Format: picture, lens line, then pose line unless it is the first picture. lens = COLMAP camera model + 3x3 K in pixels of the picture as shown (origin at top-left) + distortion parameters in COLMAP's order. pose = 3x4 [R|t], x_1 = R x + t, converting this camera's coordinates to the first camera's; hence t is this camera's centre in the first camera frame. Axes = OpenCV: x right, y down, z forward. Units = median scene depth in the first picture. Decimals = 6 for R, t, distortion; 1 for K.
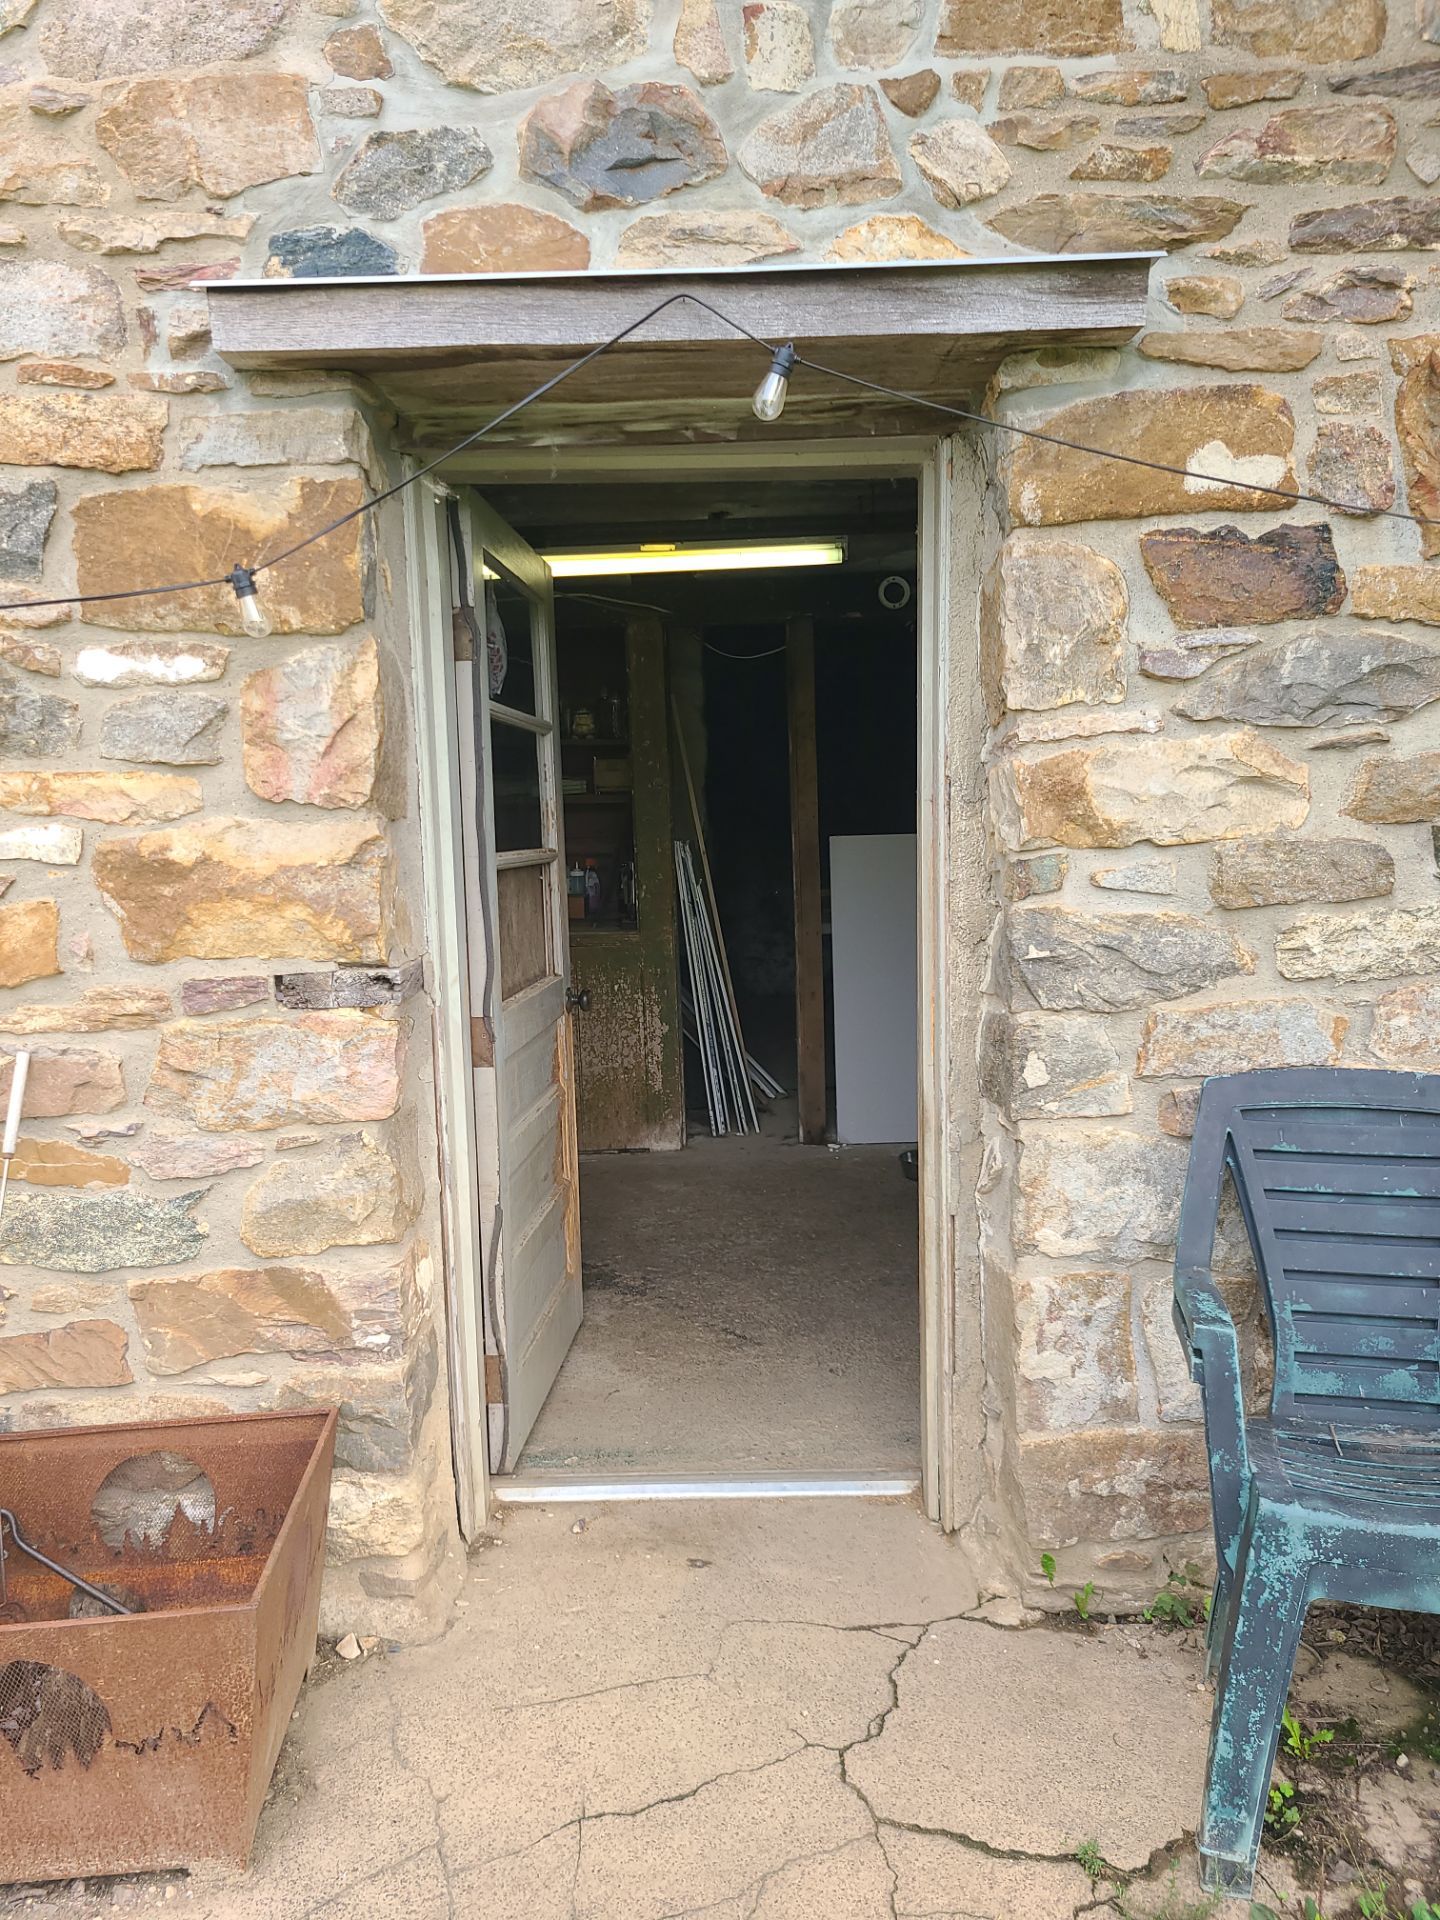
lens RADIAL K [[1443.9, 0, 718.5], [0, 1443.9, 965.8], [0, 0, 1]] dist [0.050744, -0.048067]
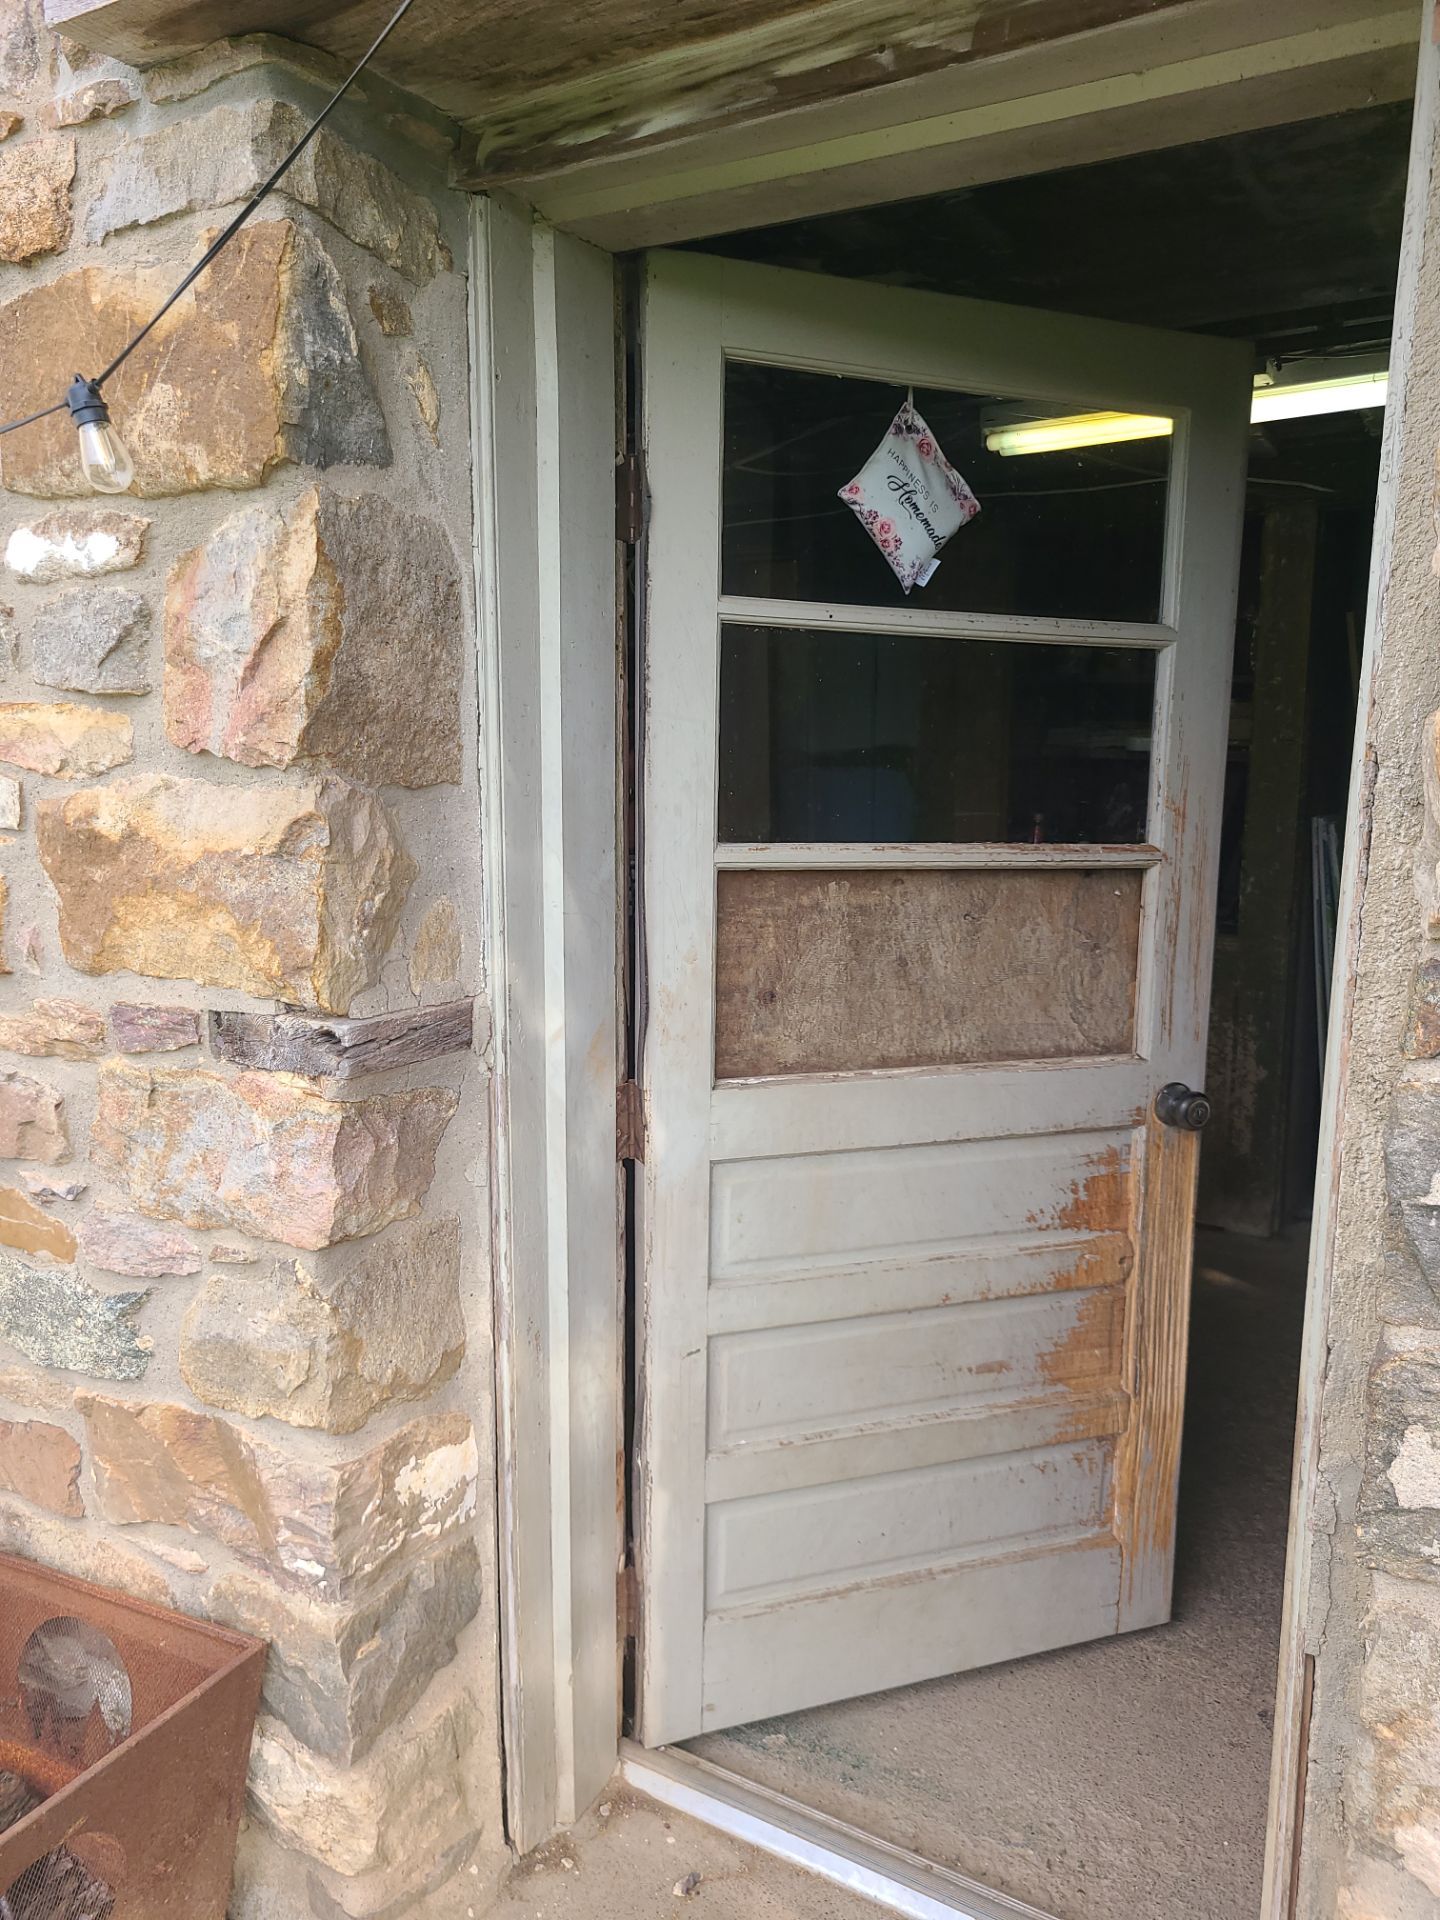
lens RADIAL K [[1443.9, 0, 727.7], [0, 1443.9, 990.5], [0, 0, 1]] dist [0.050744, -0.048067]
pose [[0.852023, 0.117370, -0.510177, 0.243925], [-0.089188, 0.992840, 0.079462, -0.077751], [0.515851, -0.022202, 0.856391, 0.540615]]
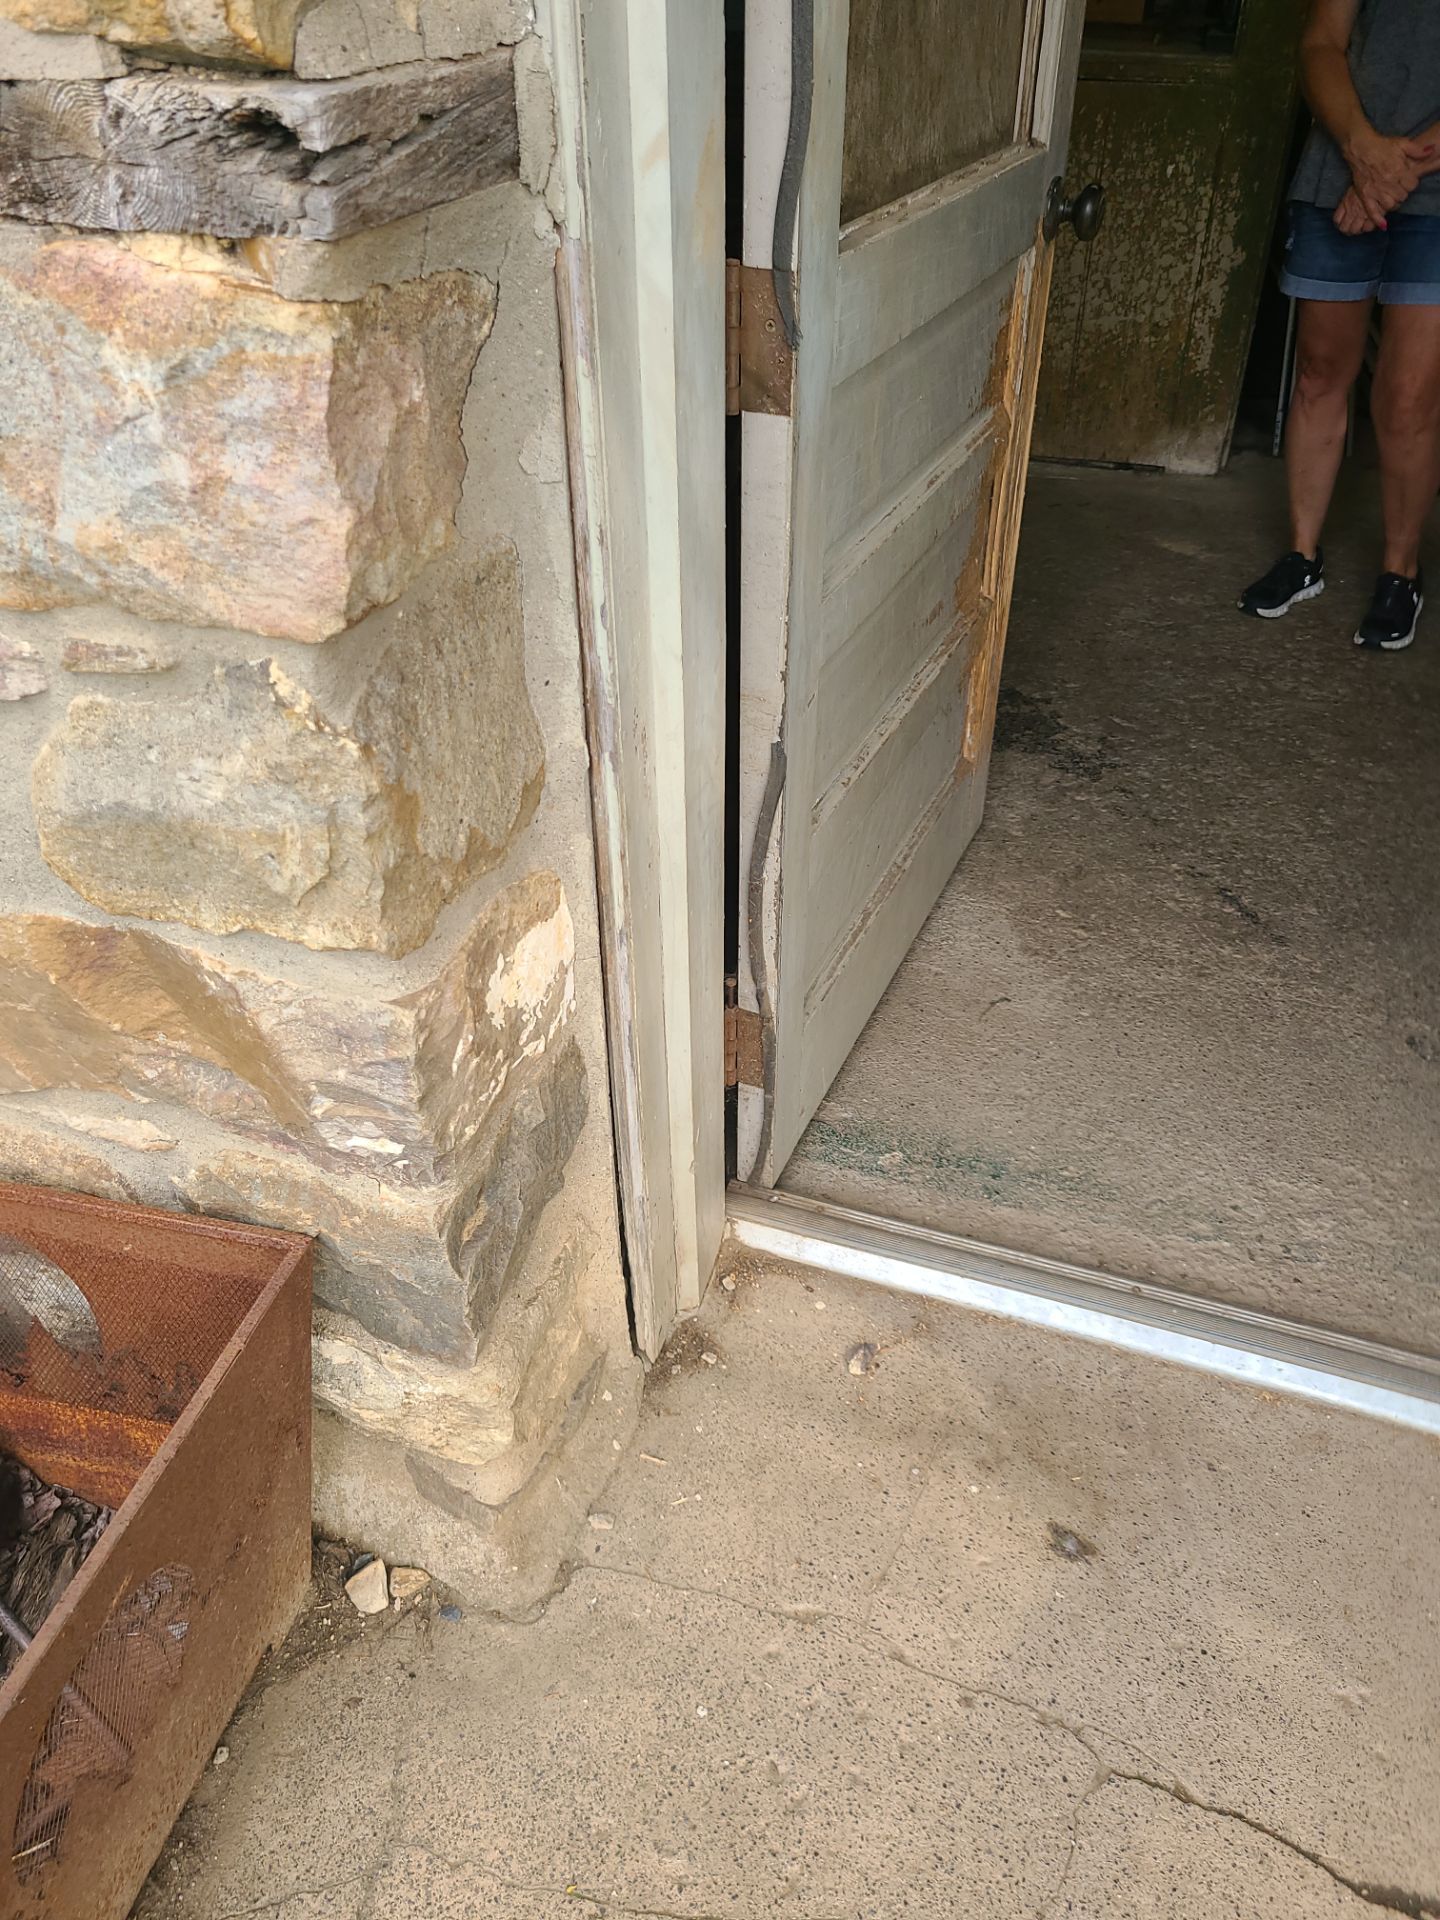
lens RADIAL K [[1443.9, 0, 743.8], [0, 1443.9, 994.4], [0, 0, 1]] dist [0.050744, -0.048067]
pose [[0.946041, 0.222070, -0.235991, -0.048812], [-0.067862, 0.847884, 0.525821, -0.003201], [0.316862, -0.481434, 0.817203, 0.729247]]
